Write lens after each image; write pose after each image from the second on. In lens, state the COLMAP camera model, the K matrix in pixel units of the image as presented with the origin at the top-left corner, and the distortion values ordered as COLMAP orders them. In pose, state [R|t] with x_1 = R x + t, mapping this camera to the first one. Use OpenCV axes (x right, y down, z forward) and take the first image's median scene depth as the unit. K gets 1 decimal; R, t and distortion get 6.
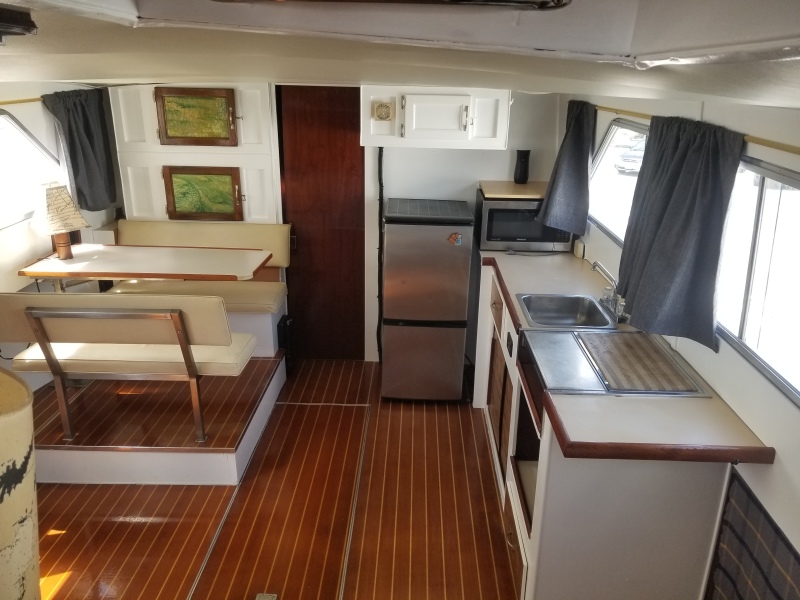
lens RADIAL K [[622.8, 0, 401.3], [0, 622.8, 294.5], [0, 0, 1]] dist [0.066156, -0.122190]
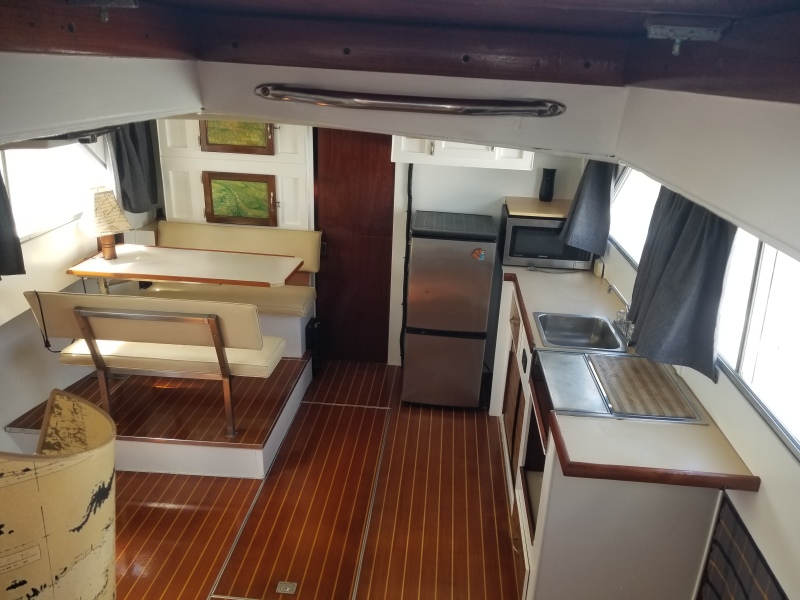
lens RADIAL K [[622.5, 0, 407.4], [0, 622.5, 306.5], [0, 0, 1]] dist [0.069392, -0.126411]
pose [[0.998565, 0.042095, -0.033092, 0.006153], [-0.041139, 0.998730, 0.029074, -0.027701], [0.034273, -0.027670, 0.999029, -0.046000]]
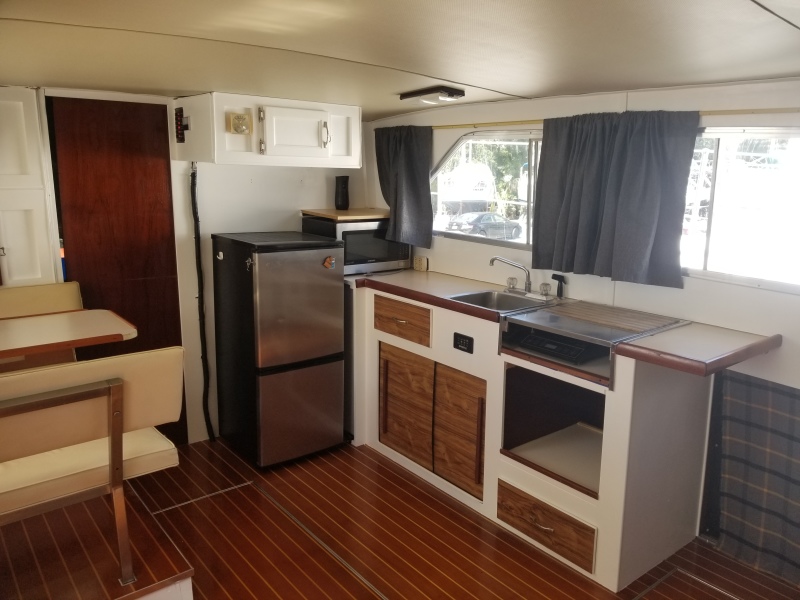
lens RADIAL K [[624.8, 0, 421.3], [0, 624.8, 300.0], [0, 0, 1]] dist [0.108949, -0.191685]
pose [[0.752961, -0.141170, 0.642744, -0.420021], [0.215278, 0.975818, -0.037868, 0.029193], [-0.621856, 0.166882, 0.765144, 0.213158]]
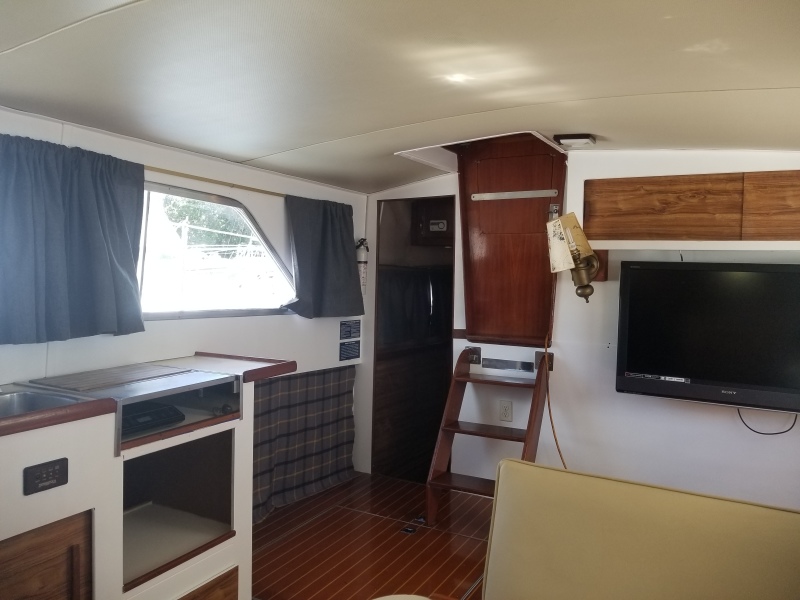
lens RADIAL K [[622.8, 0, 401.3], [0, 622.8, 294.5], [0, 0, 1]] dist [0.066156, -0.122190]
pose [[-0.894437, -0.051089, 0.444266, -0.323629], [0.115093, 0.933688, 0.339087, -0.207428], [-0.432130, 0.354424, -0.829245, 1.061568]]
